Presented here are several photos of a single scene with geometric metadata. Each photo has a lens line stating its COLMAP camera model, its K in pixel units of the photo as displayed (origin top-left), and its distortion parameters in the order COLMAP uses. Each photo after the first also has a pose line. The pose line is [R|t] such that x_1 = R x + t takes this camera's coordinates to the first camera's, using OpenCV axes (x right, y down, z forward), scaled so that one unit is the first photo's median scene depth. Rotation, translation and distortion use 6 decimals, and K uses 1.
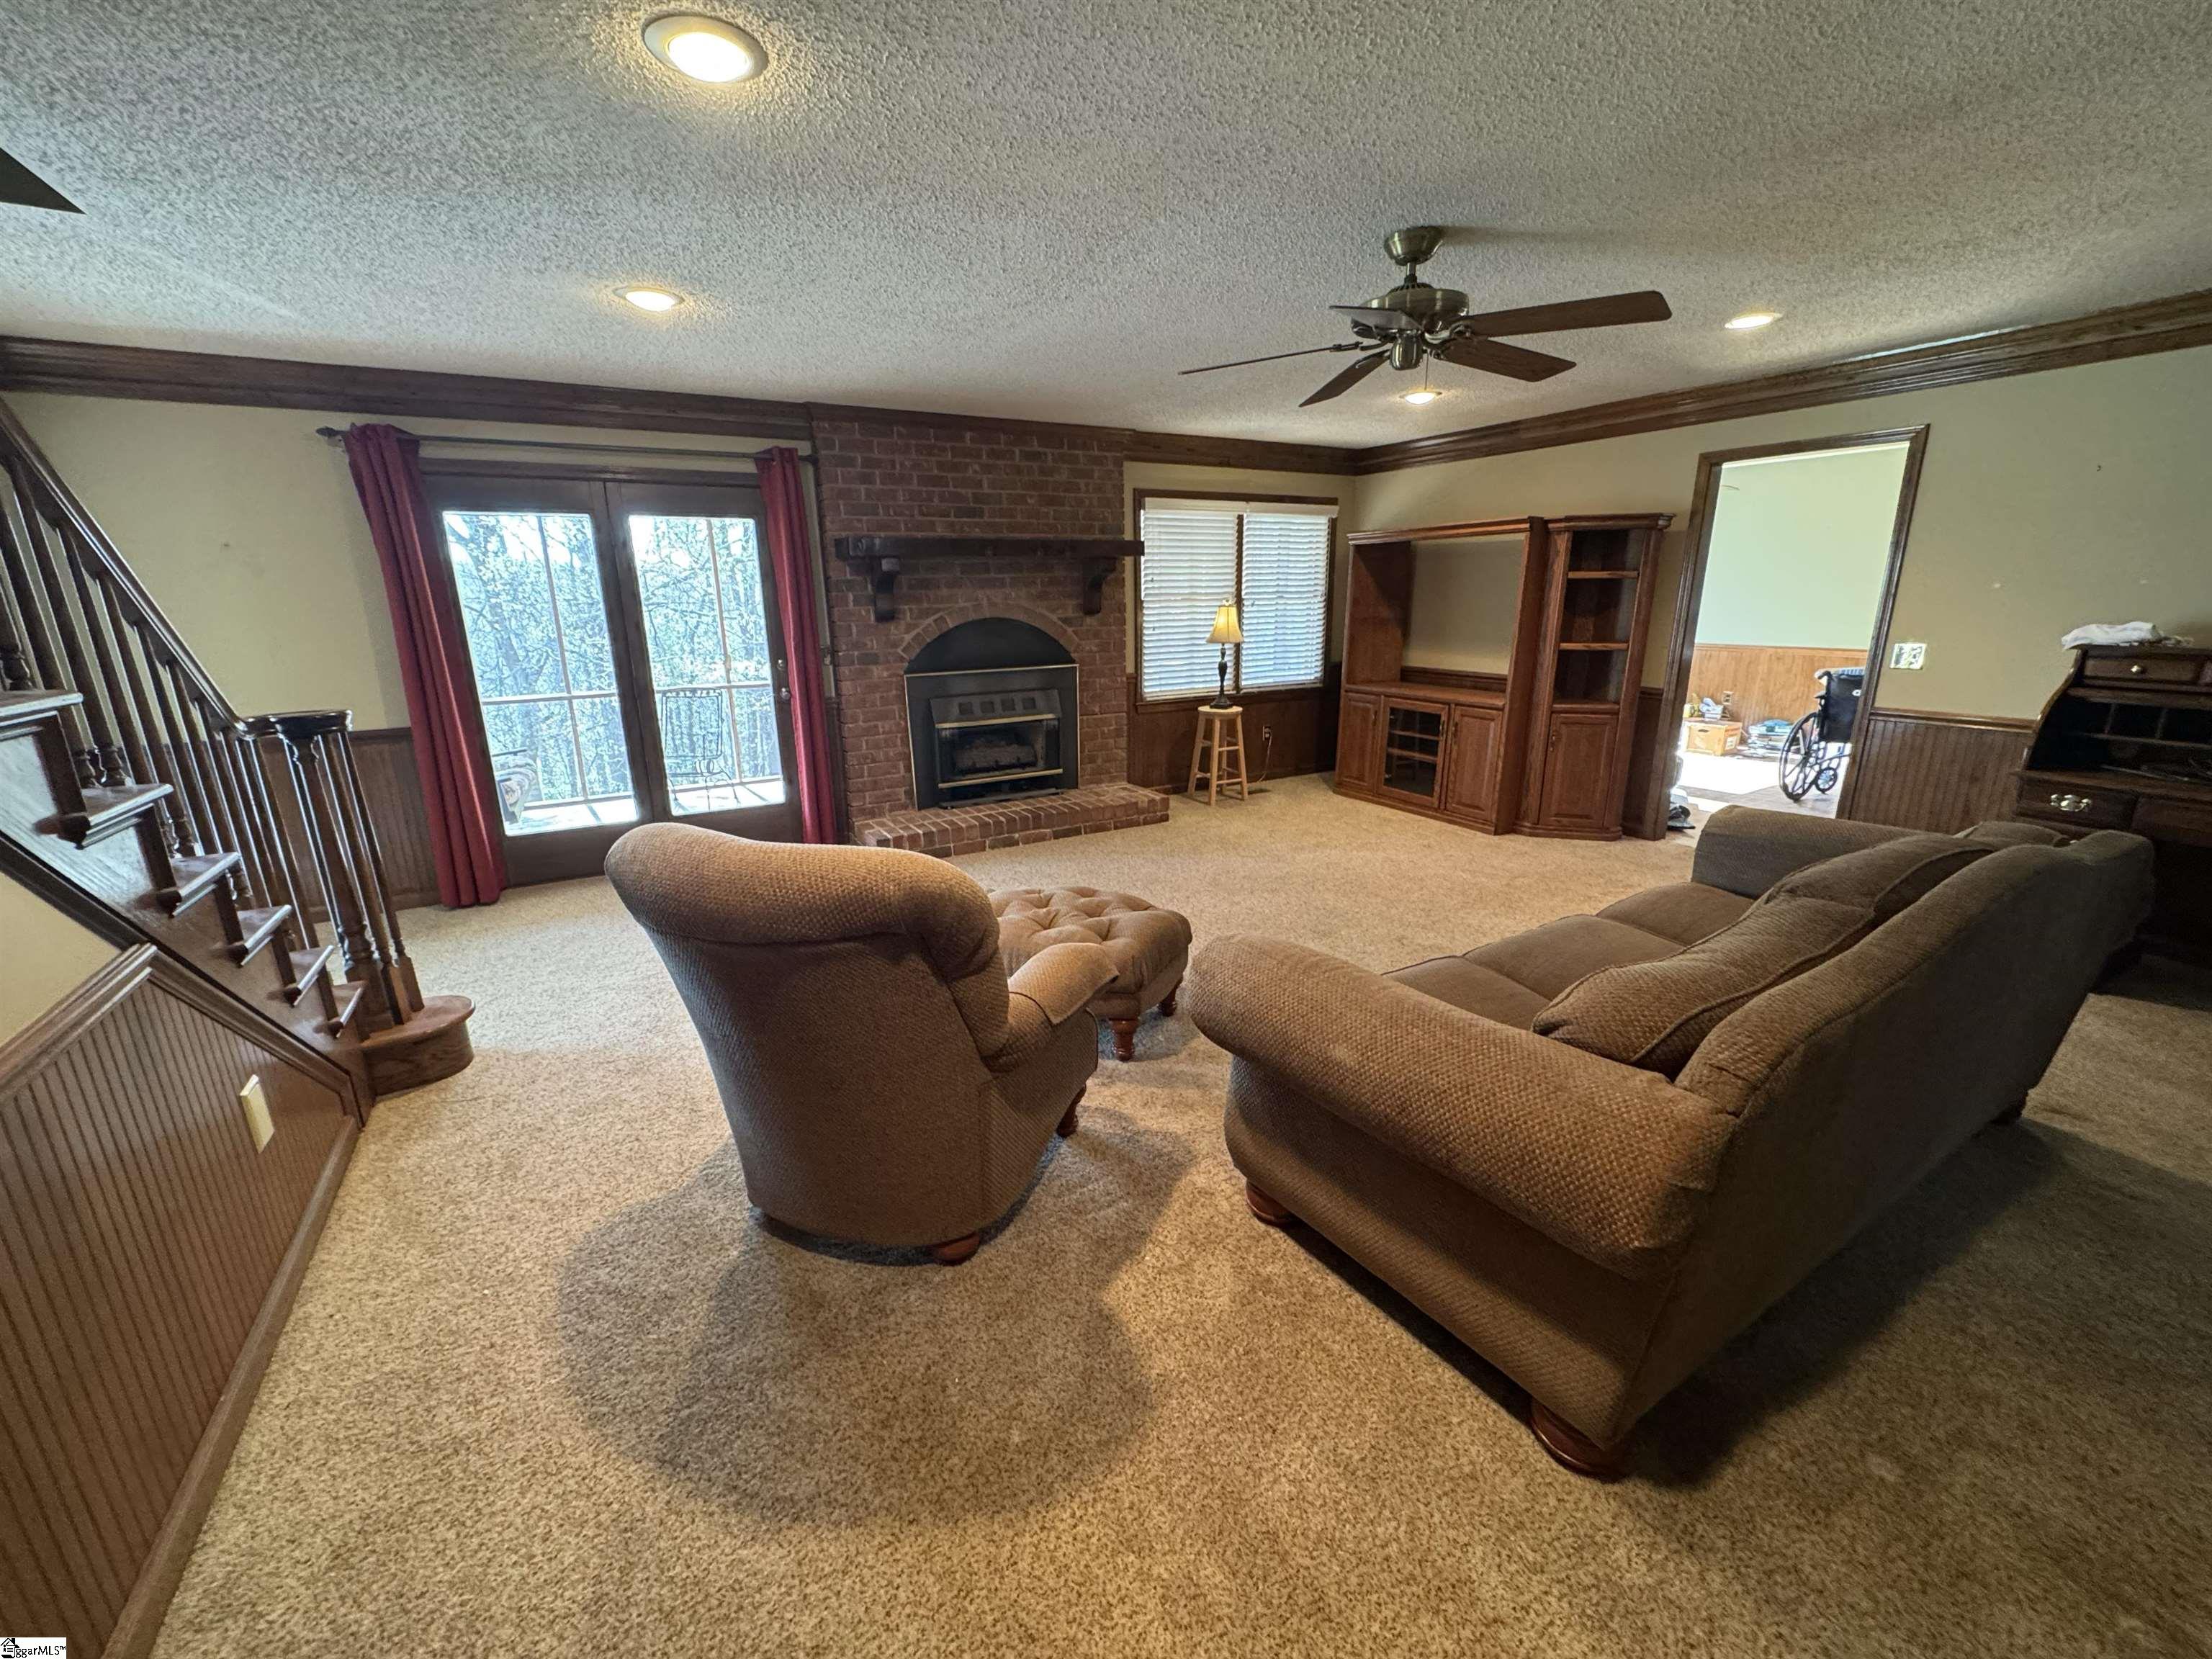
lens RADIAL K [[875.5, 0, 1095.7], [0, 875.5, 827.6], [0, 0, 1]] dist [-0.003538, -0.000065]
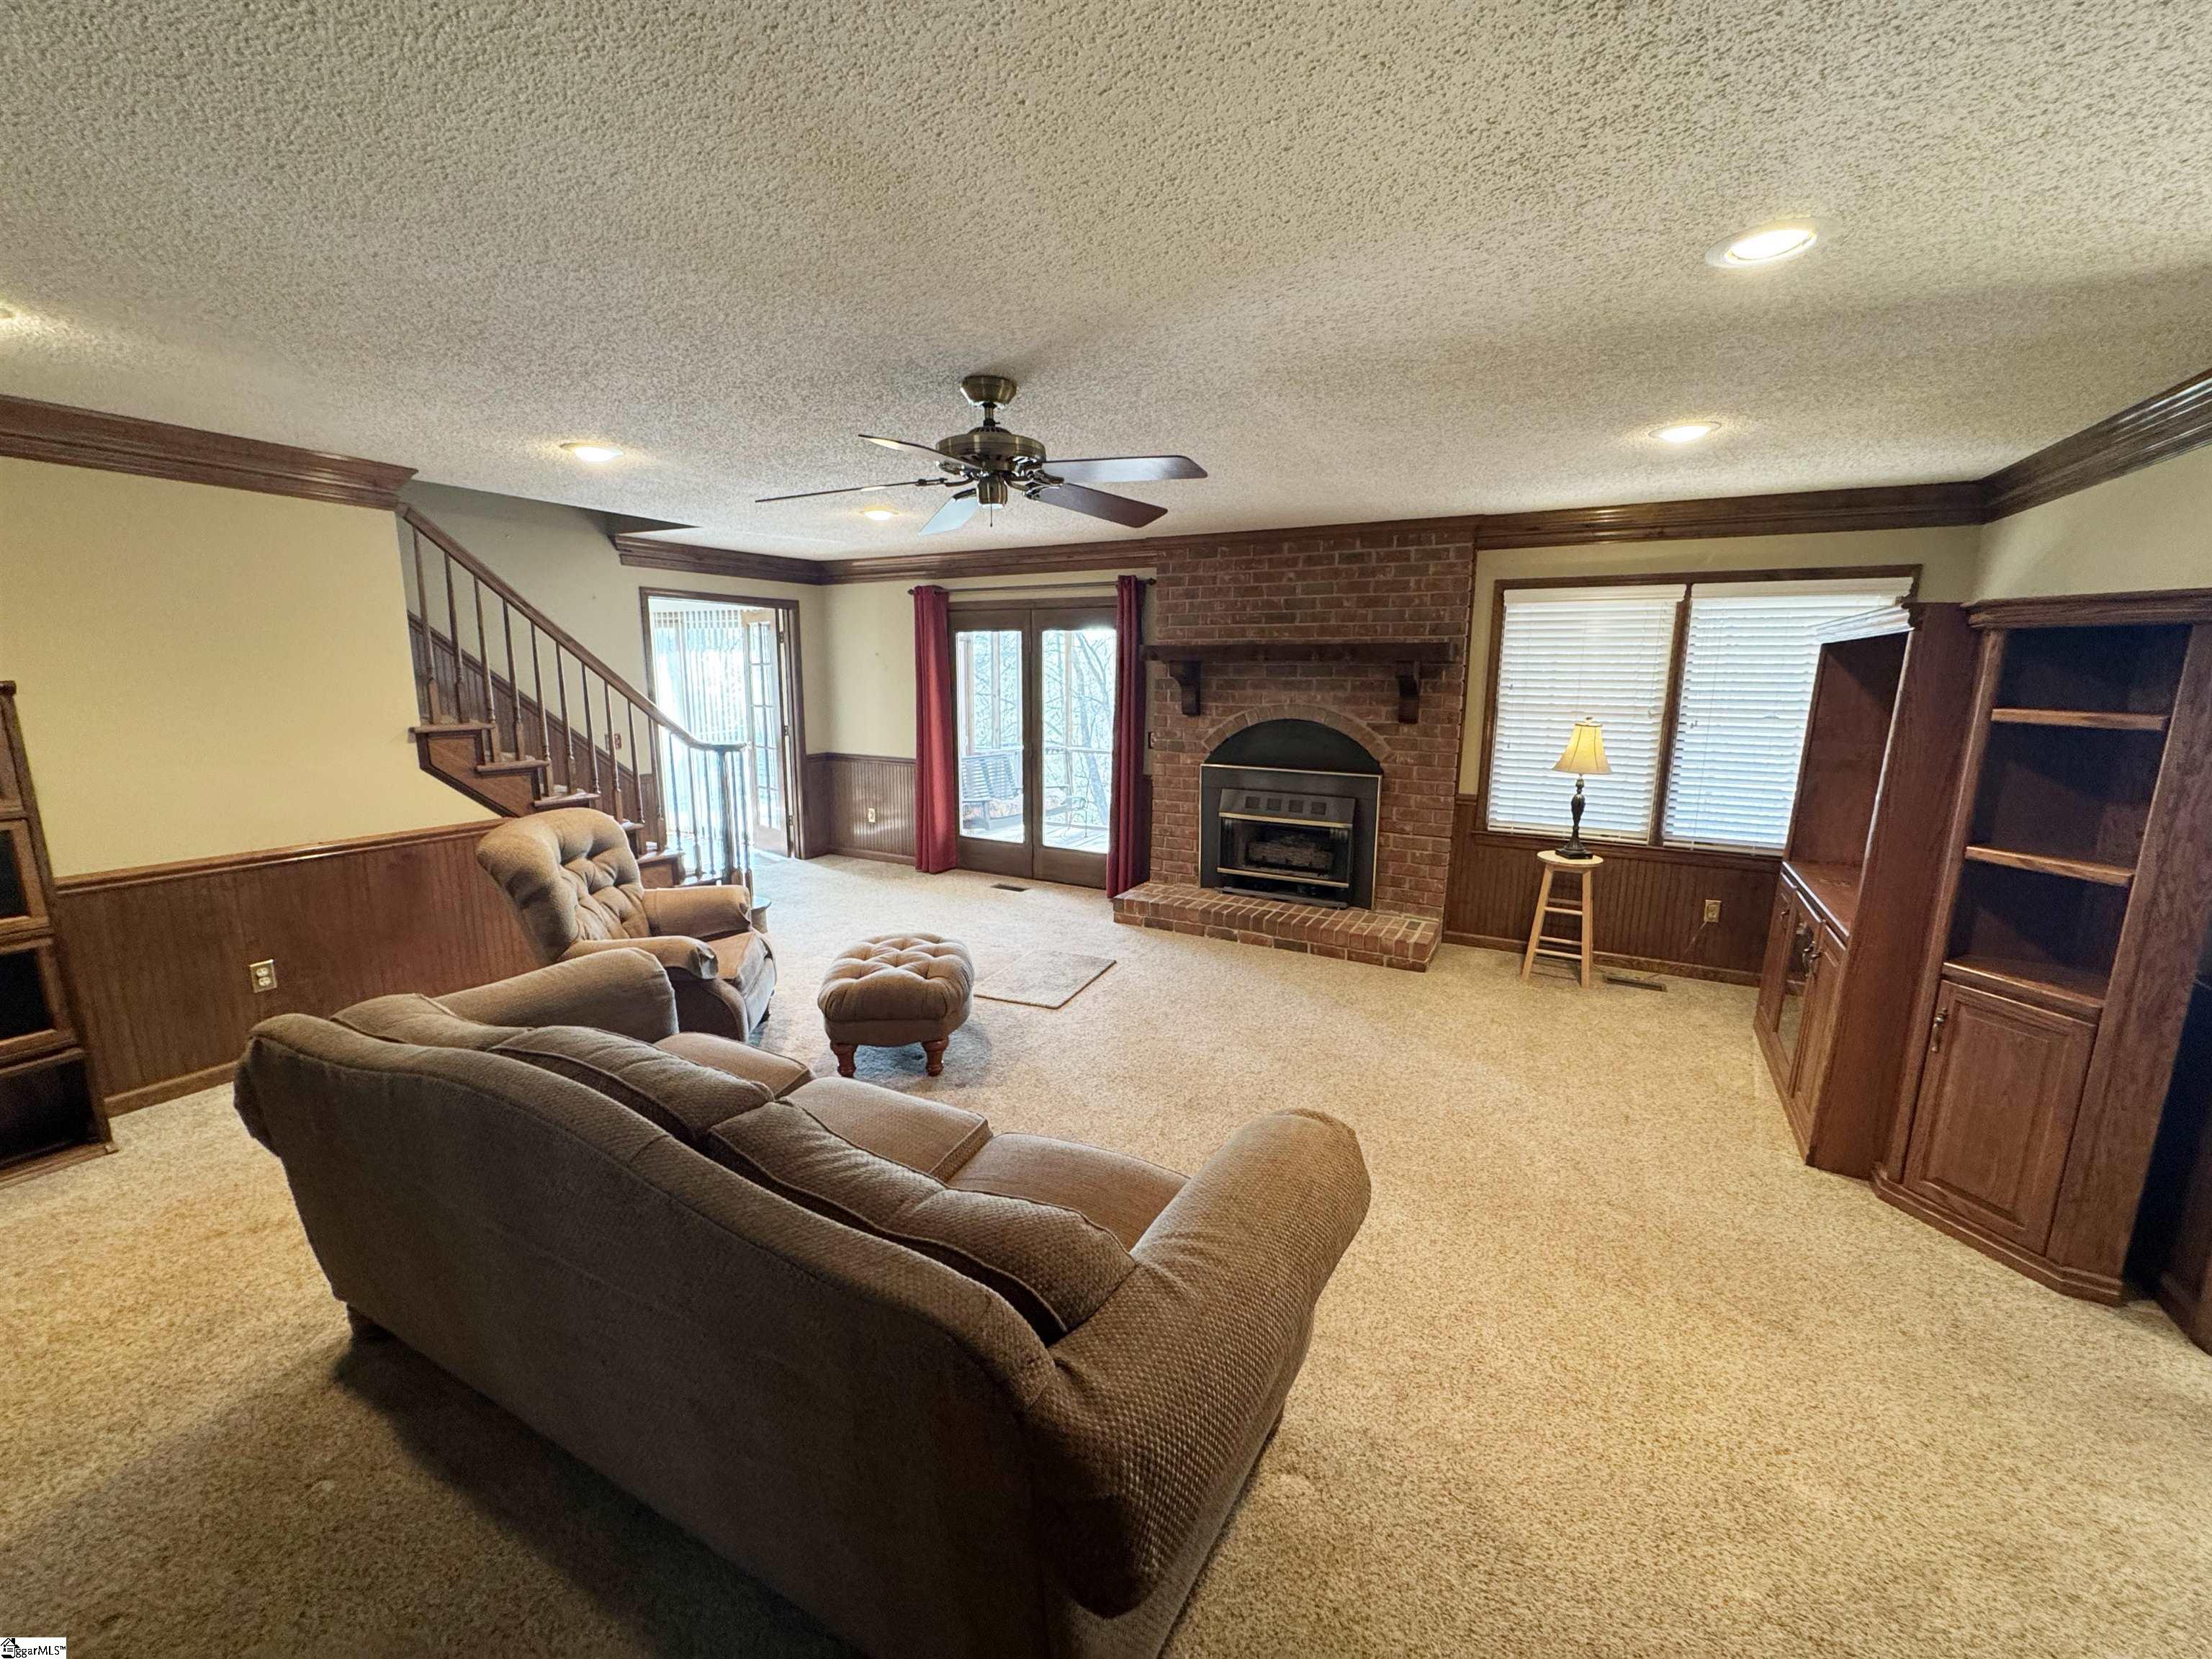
lens RADIAL K [[875.5, 0, 1110.7], [0, 875.5, 829.8], [0, 0, 1]] dist [-0.003538, -0.000065]
pose [[0.534089, 0.173026, -0.827533, 0.635665], [-0.236013, 0.970433, 0.050581, -0.119564], [0.811817, 0.168294, 0.559134, 0.293492]]
